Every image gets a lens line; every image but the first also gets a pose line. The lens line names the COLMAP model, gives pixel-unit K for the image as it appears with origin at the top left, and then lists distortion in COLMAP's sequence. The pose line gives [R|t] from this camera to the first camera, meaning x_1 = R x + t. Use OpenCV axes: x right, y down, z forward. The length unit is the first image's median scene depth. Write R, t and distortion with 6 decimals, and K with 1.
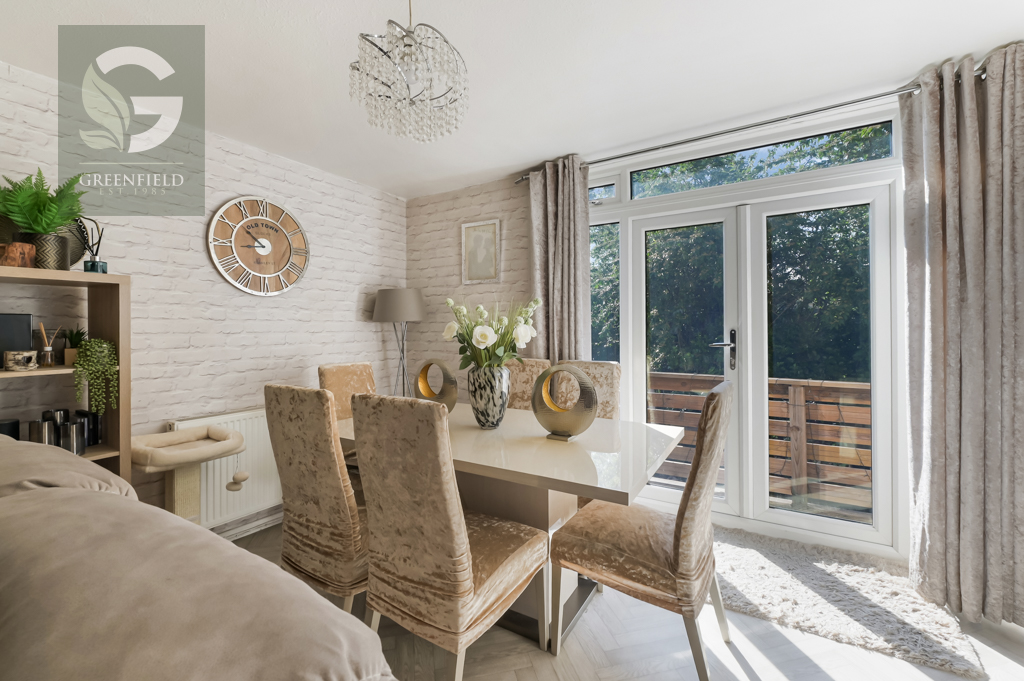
lens RADIAL K [[430.0, 0, 510.9], [0, 430.0, 327.1], [0, 0, 1]] dist [-0.000385, -0.000094]
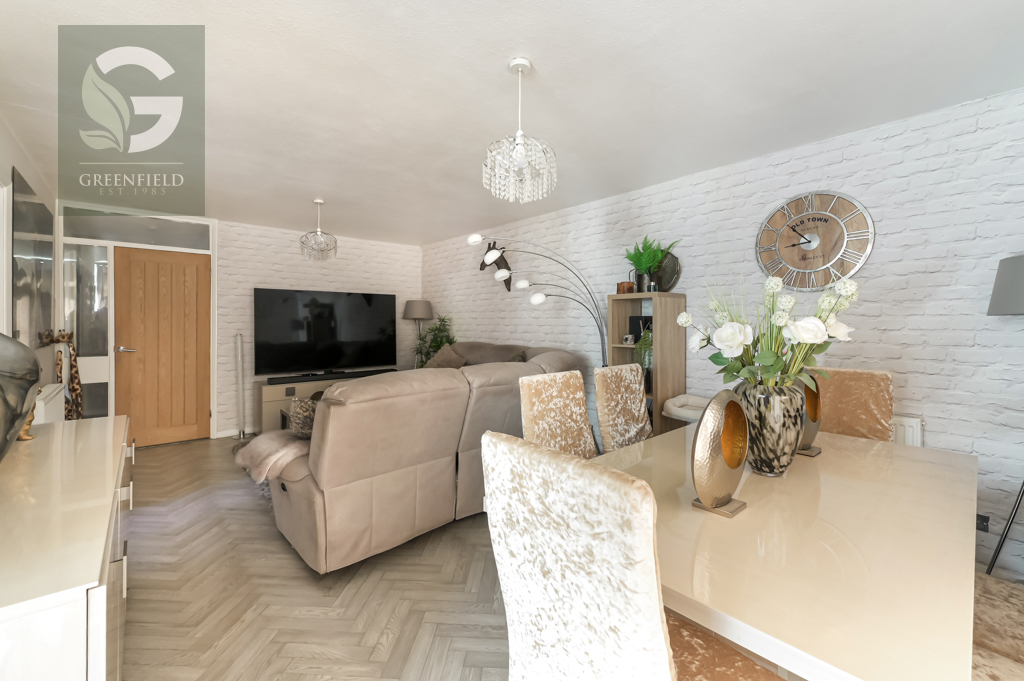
lens RADIAL K [[430.0, 0, 510.9], [0, 430.0, 327.1], [0, 0, 1]] dist [-0.000385, -0.000094]
pose [[-0.297134, 0.012167, -0.954758, 0.567147], [-0.000114, 0.999918, 0.012778, -0.003017], [0.954836, 0.003906, -0.297108, 0.629284]]
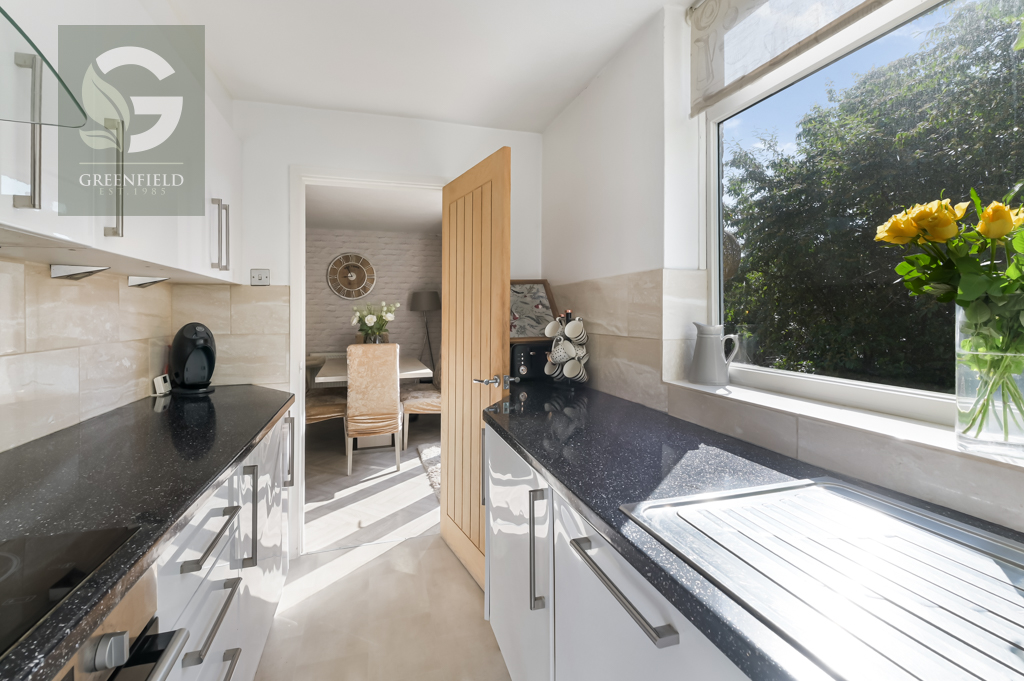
lens RADIAL K [[459.3, 0, 510.3], [0, 459.3, 311.3], [0, 0, 1]] dist [-0.000095, -0.000004]
pose [[0.747106, 0.000122, -0.664705, 1.494622], [0.003258, 0.999987, 0.003845, -0.019898], [0.664697, -0.005038, 0.747096, -0.171906]]
